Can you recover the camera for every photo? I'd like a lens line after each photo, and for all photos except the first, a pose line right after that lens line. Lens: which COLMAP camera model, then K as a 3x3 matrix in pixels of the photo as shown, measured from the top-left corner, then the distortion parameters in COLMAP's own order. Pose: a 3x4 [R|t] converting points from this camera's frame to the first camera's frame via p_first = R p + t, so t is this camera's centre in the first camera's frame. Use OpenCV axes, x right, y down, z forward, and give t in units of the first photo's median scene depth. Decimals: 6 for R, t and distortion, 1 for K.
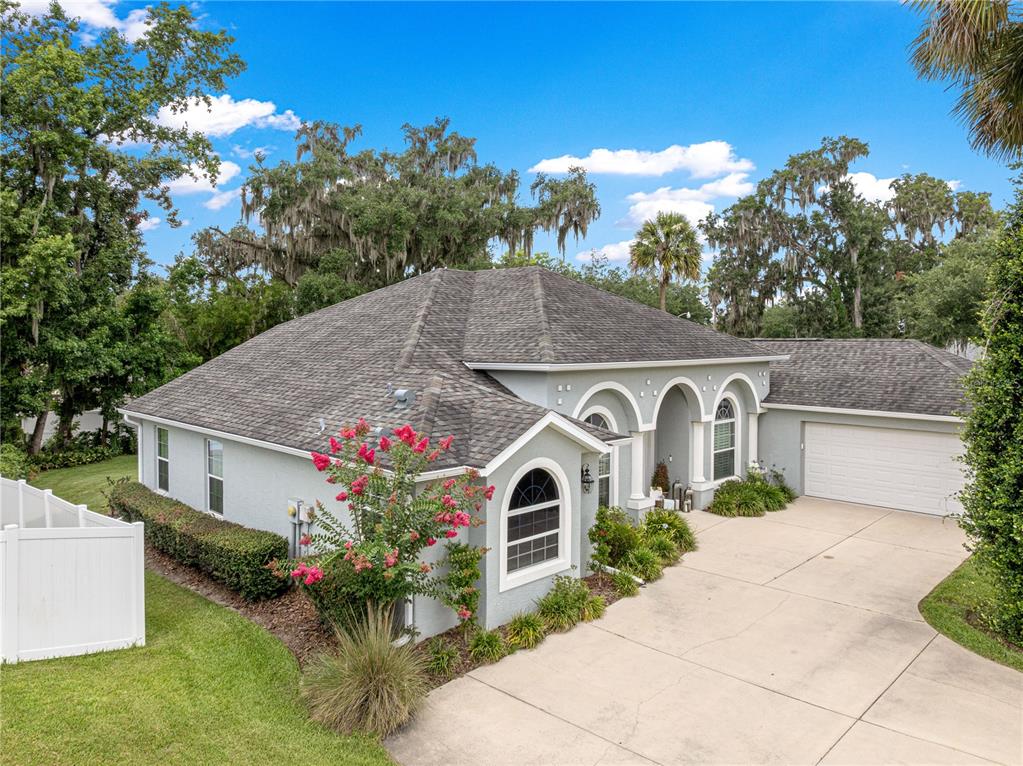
lens RADIAL K [[722.0, 0, 515.2], [0, 722.0, 379.7], [0, 0, 1]] dist [-0.056995, 0.027910]
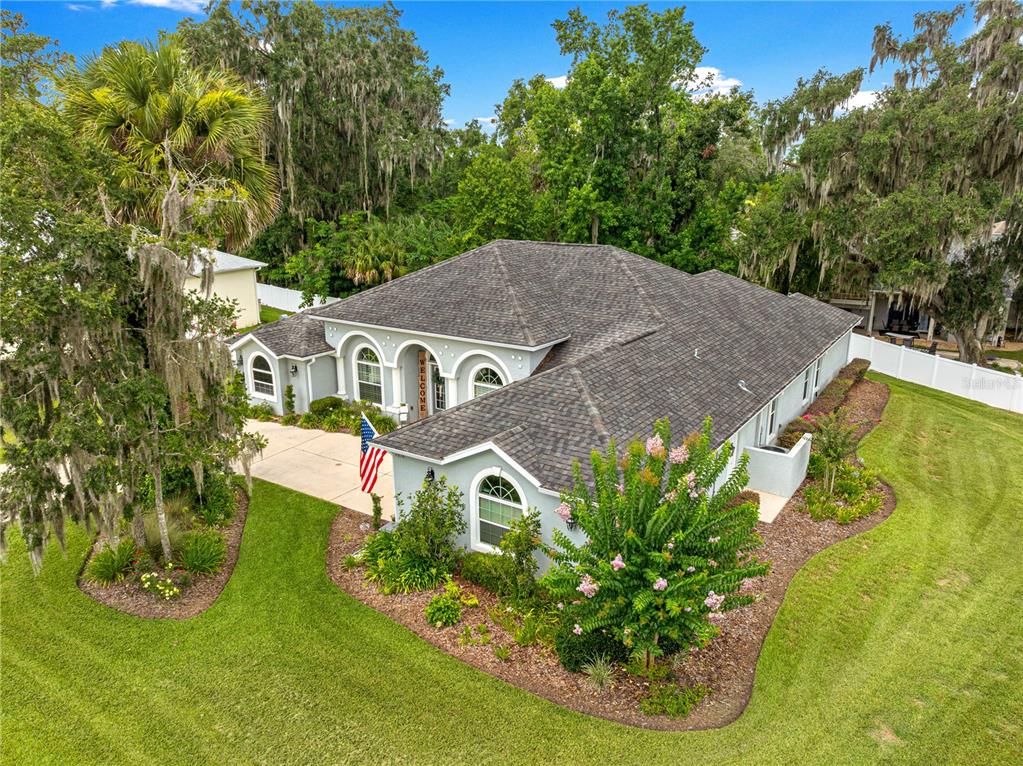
lens RADIAL K [[722.0, 0, 515.2], [0, 722.0, 379.7], [0, 0, 1]] dist [-0.056995, 0.027910]
pose [[0.181718, 0.255603, -0.949550, 2.693377], [-0.051227, 0.966777, 0.250437, -0.492501], [0.982015, 0.003134, 0.188774, 1.439416]]
